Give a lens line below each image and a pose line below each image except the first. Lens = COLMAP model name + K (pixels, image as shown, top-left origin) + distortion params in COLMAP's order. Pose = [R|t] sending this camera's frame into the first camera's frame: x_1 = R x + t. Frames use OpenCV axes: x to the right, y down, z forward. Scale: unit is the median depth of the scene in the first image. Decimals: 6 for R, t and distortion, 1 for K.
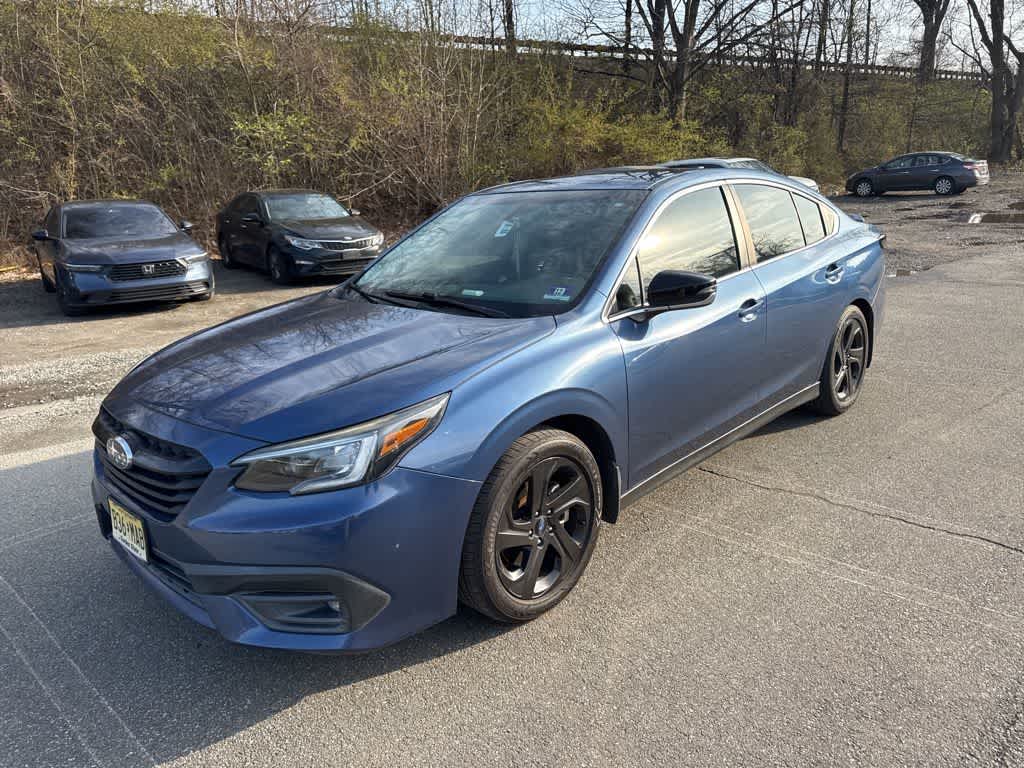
lens RADIAL K [[725.8, 0, 522.8], [0, 725.8, 390.2], [0, 0, 1]] dist [0.031480, -0.033741]
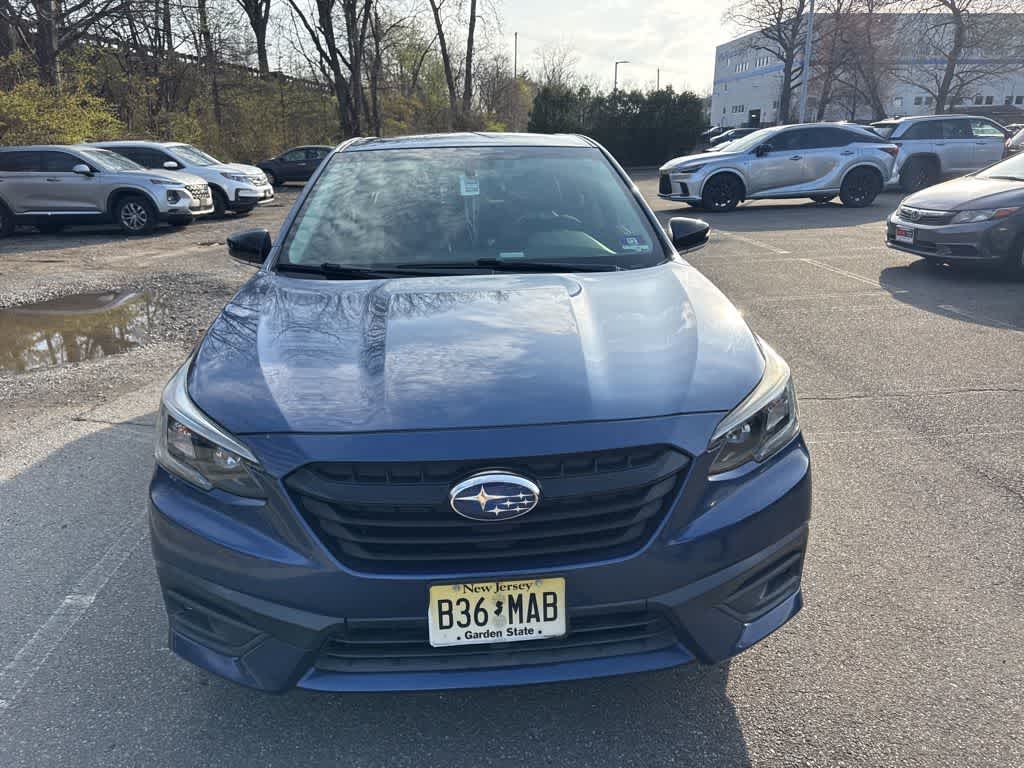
lens RADIAL K [[725.8, 0, 519.9], [0, 725.8, 382.7], [0, 0, 1]] dist [0.031480, -0.033741]
pose [[0.672740, -0.193009, 0.714260, -0.220187], [0.194710, 0.977531, 0.080759, -0.014947], [-0.713799, 0.084744, 0.695205, 0.114139]]
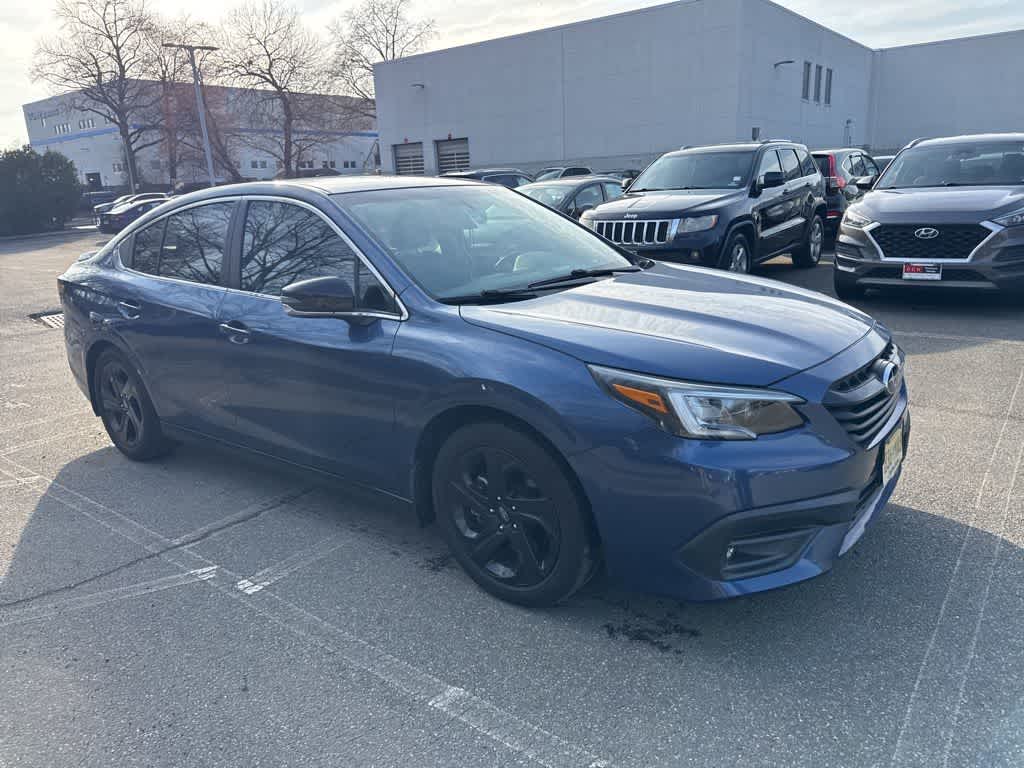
lens RADIAL K [[725.8, 0, 519.2], [0, 725.8, 373.8], [0, 0, 1]] dist [0.031480, -0.033741]
pose [[-0.092492, -0.198566, 0.975713, -0.341219], [0.335132, 0.916535, 0.218291, -0.074101], [-0.937620, 0.347183, -0.018226, 0.338986]]
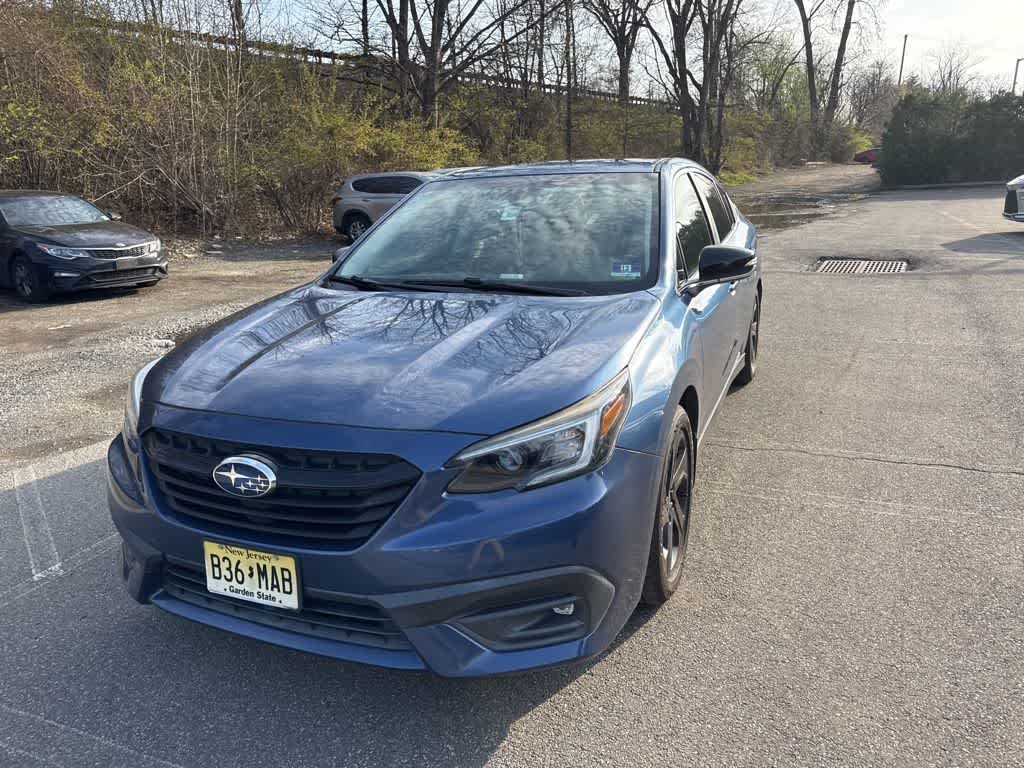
lens RADIAL K [[725.8, 0, 523.9], [0, 725.8, 374.0], [0, 0, 1]] dist [0.031480, -0.033741]
pose [[0.933548, -0.081284, 0.349115, -0.119047], [0.093250, 0.995488, -0.017576, 0.003468], [-0.346111, 0.048963, 0.936915, 0.032513]]
